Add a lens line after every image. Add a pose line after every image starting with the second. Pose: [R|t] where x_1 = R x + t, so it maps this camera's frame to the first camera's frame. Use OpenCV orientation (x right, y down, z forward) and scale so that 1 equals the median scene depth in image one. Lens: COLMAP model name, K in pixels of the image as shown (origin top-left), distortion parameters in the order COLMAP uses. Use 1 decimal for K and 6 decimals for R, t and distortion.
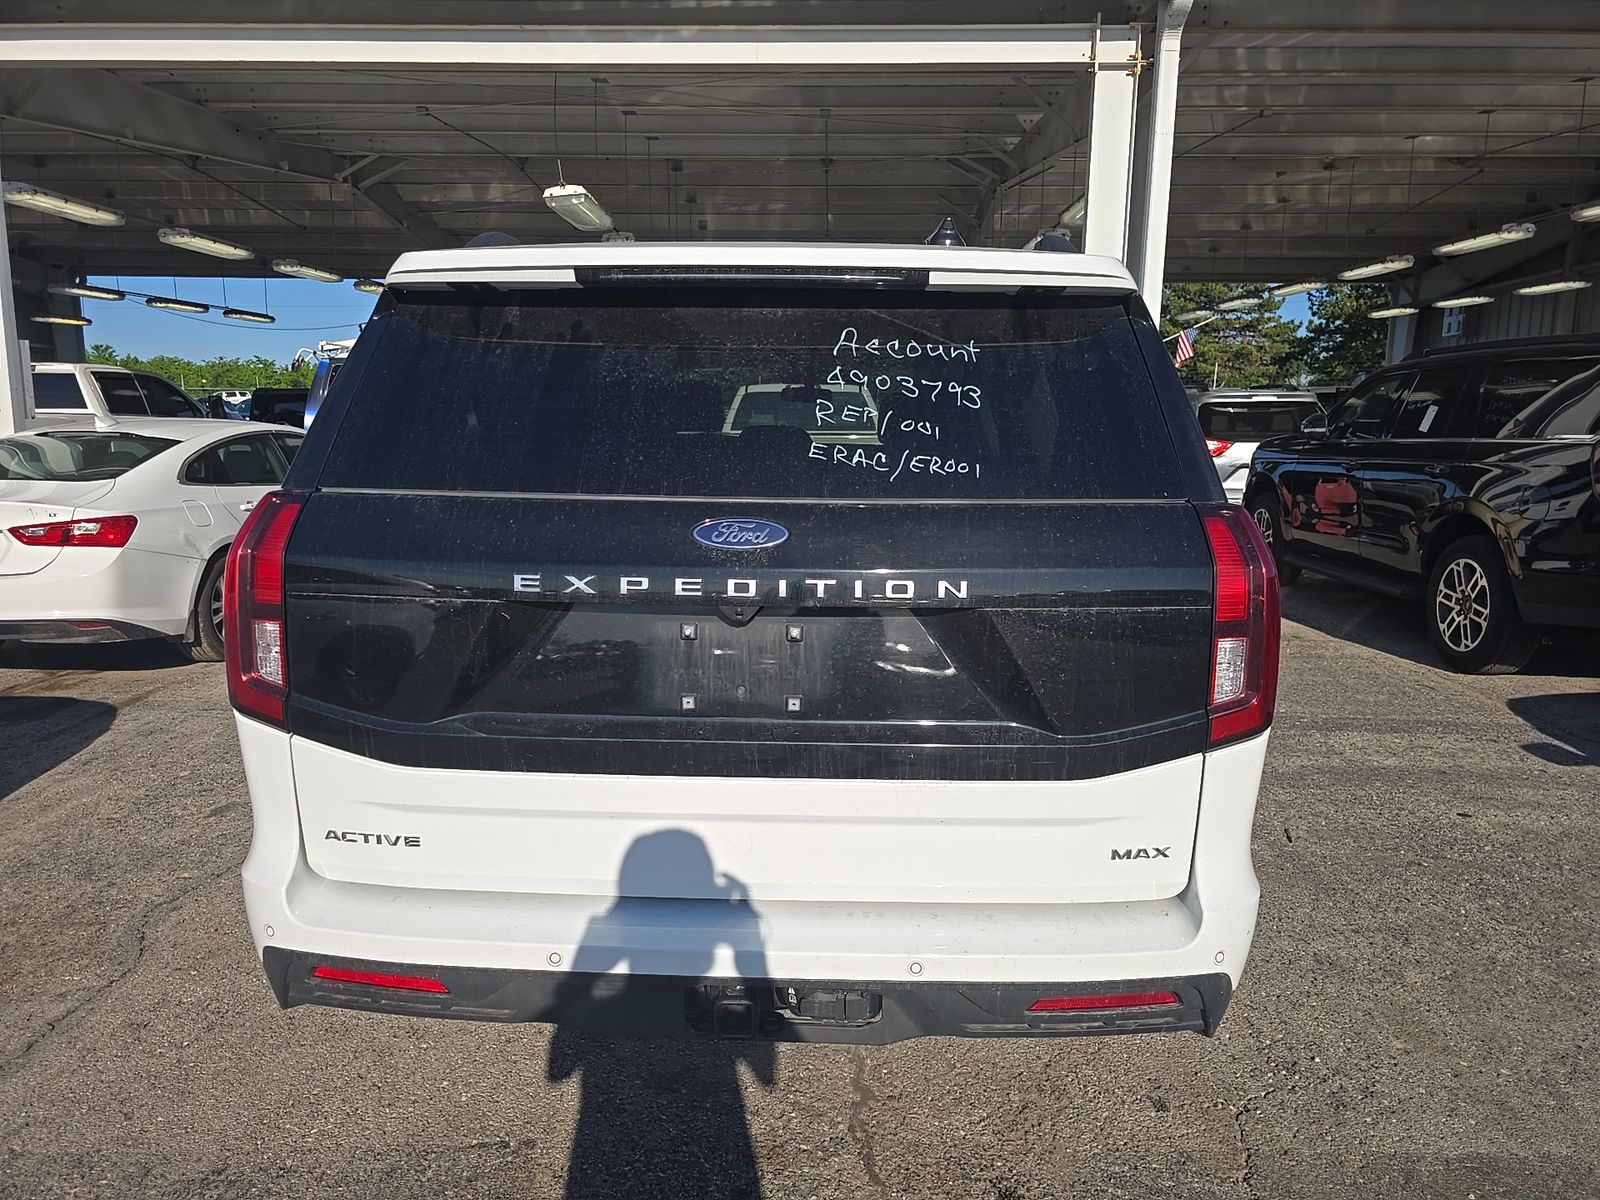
lens RADIAL K [[1107.3, 0, 809.2], [0, 1107.3, 605.0], [0, 0, 1]] dist [0.051927, -0.030383]
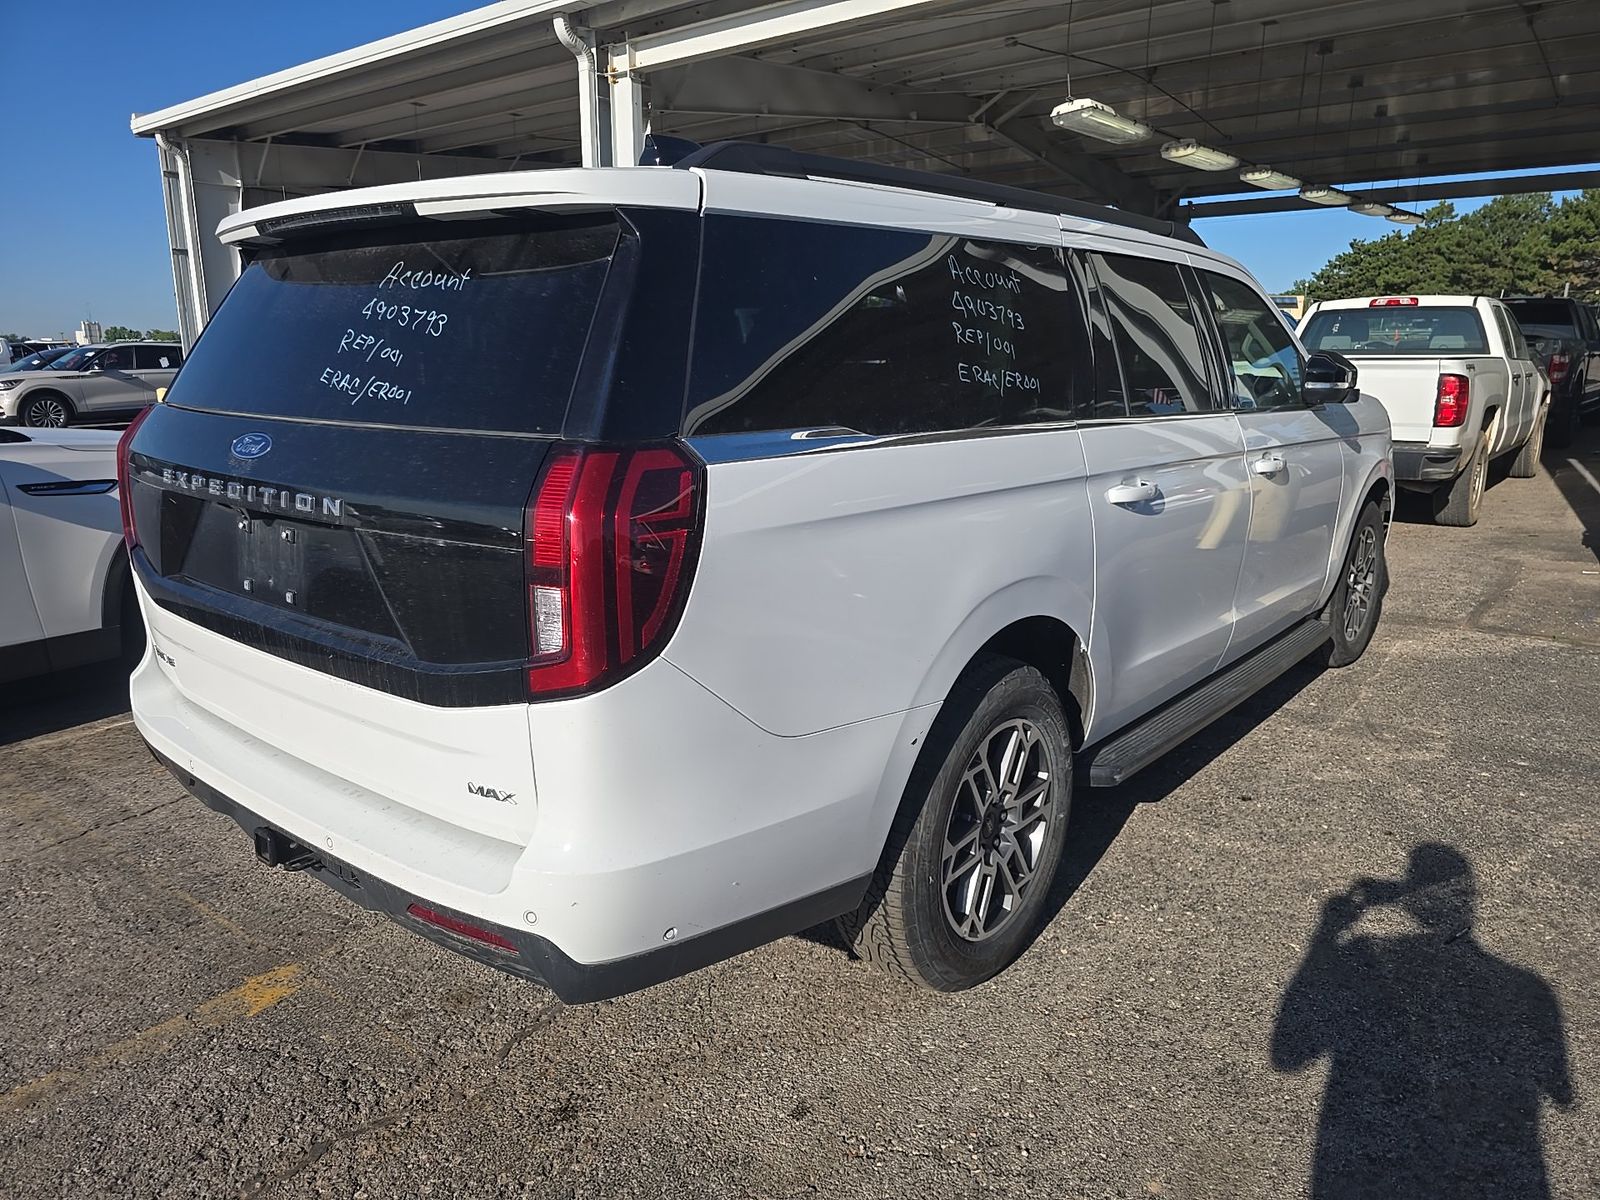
lens RADIAL K [[1107.3, 0, 812.7], [0, 1107.3, 600.8], [0, 0, 1]] dist [0.051927, -0.030383]
pose [[0.791301, 0.129568, -0.597541, 1.091047], [-0.093640, 0.991441, 0.090976, -0.062198], [0.604214, -0.016035, 0.796661, 0.390908]]
